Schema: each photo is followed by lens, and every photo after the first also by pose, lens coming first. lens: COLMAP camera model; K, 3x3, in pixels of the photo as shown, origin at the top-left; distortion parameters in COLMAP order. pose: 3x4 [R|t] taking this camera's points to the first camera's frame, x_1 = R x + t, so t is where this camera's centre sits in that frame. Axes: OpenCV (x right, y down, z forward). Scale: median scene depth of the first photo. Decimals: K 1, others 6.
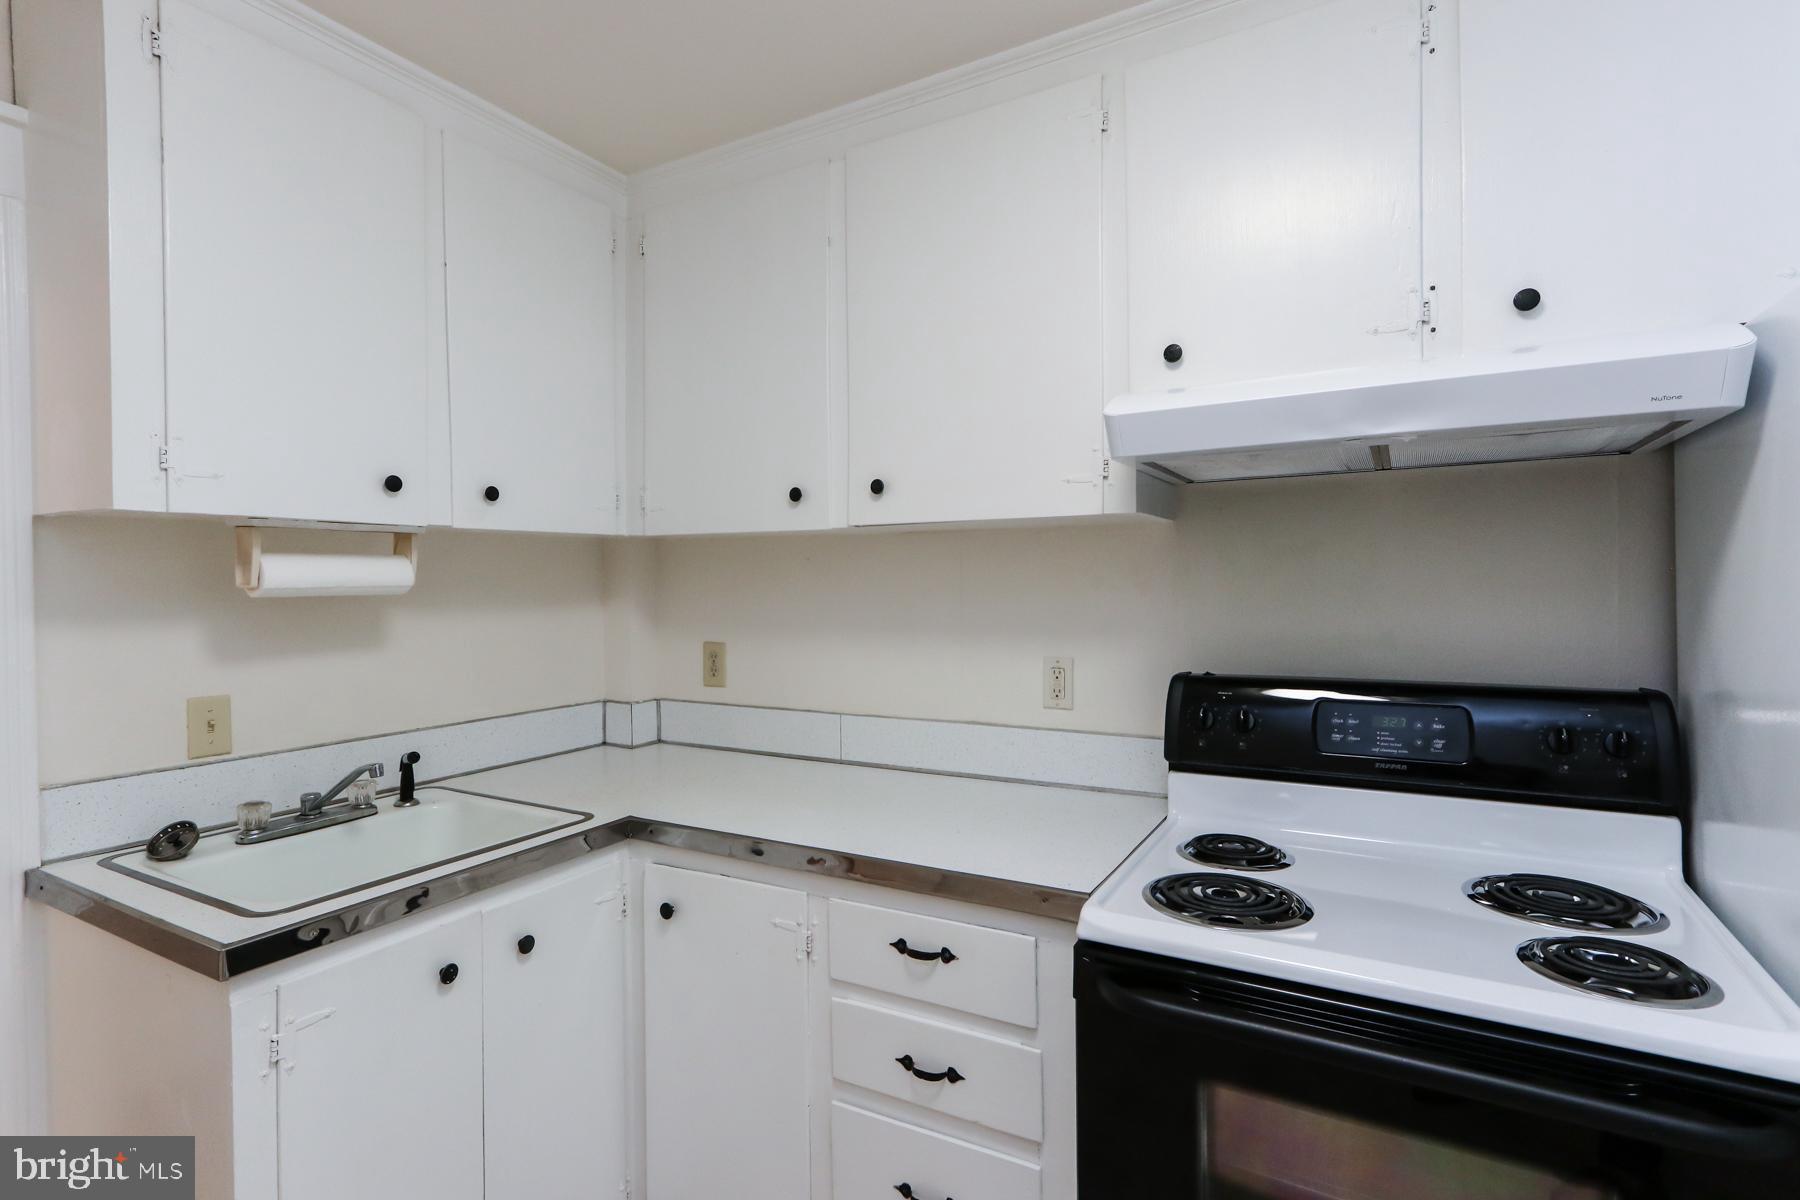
lens RADIAL K [[900.5, 0, 900.0], [0, 900.5, 600.0], [0, 0, 1]] dist [0.001796, 0.001696]
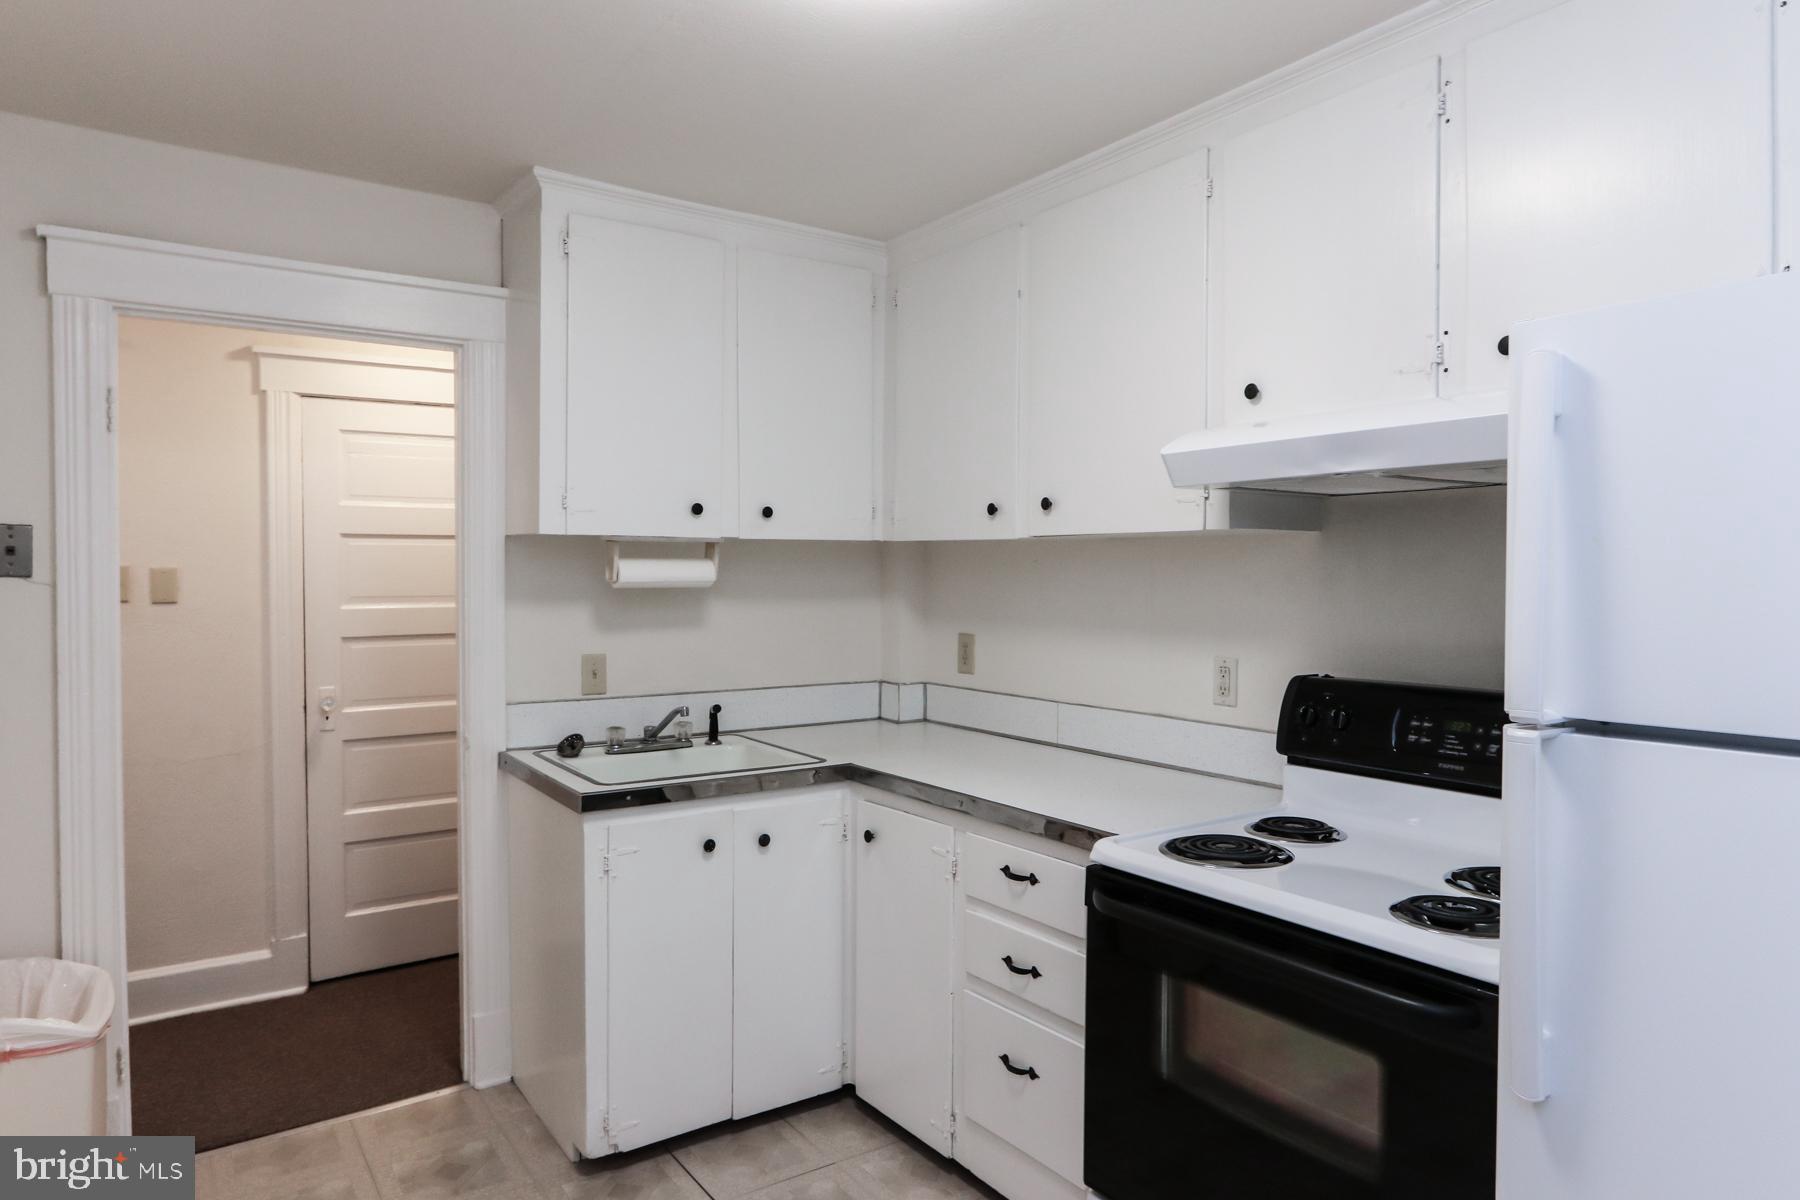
lens RADIAL K [[1141.2, 0, 895.8], [0, 1141.2, 609.8], [0, 0, 1]] dist [-0.025071, 0.000677]
pose [[0.898409, 0.027947, -0.438269, 0.510928], [-0.021473, 0.999575, 0.019722, -0.013847], [0.438634, -0.008307, 0.898627, -0.475809]]
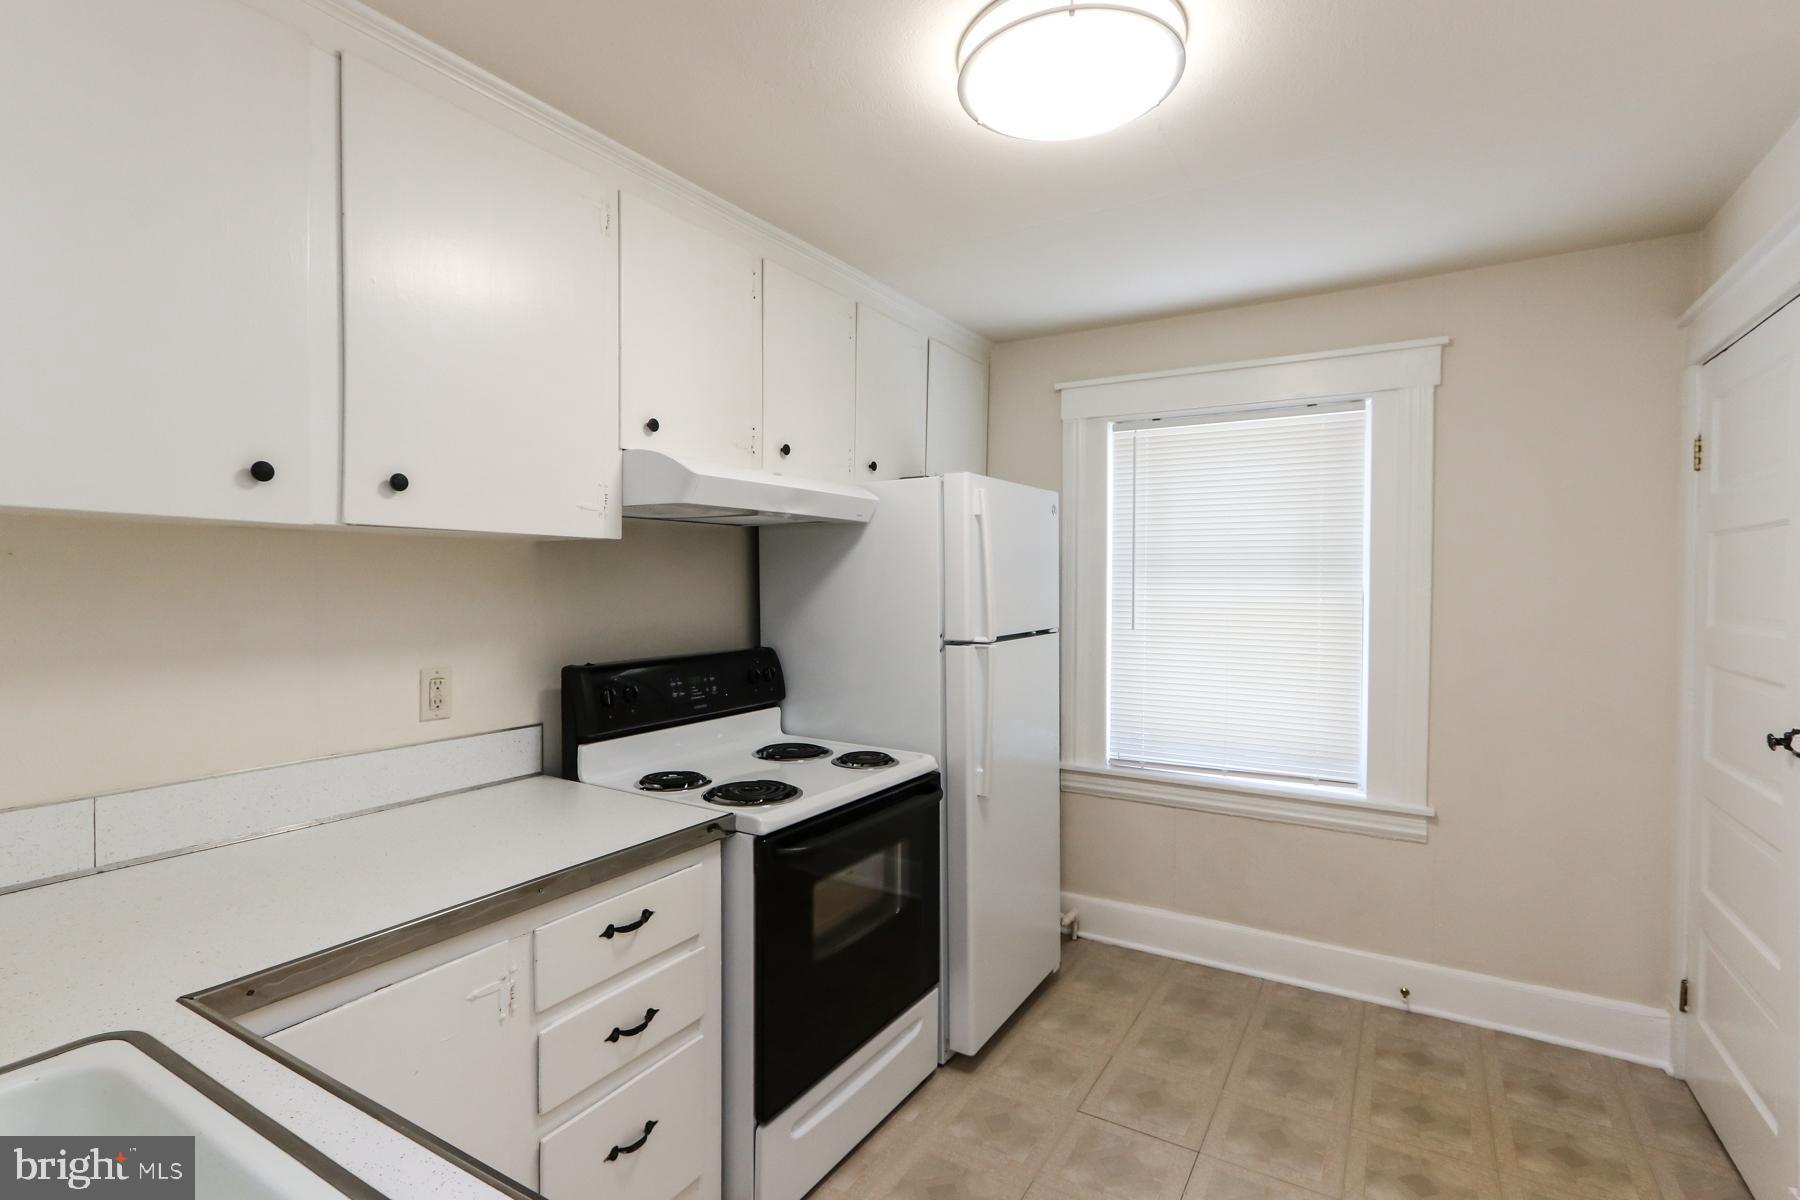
lens RADIAL K [[841.9, 0, 900.0], [0, 841.9, 600.0], [0, 0, 1]] dist [-0.003035, -0.000160]
pose [[0.025586, -0.010487, 0.999618, -0.910068], [0.014169, 0.999848, 0.010127, -0.016465], [-0.999572, 0.013904, 0.025730, 0.570624]]
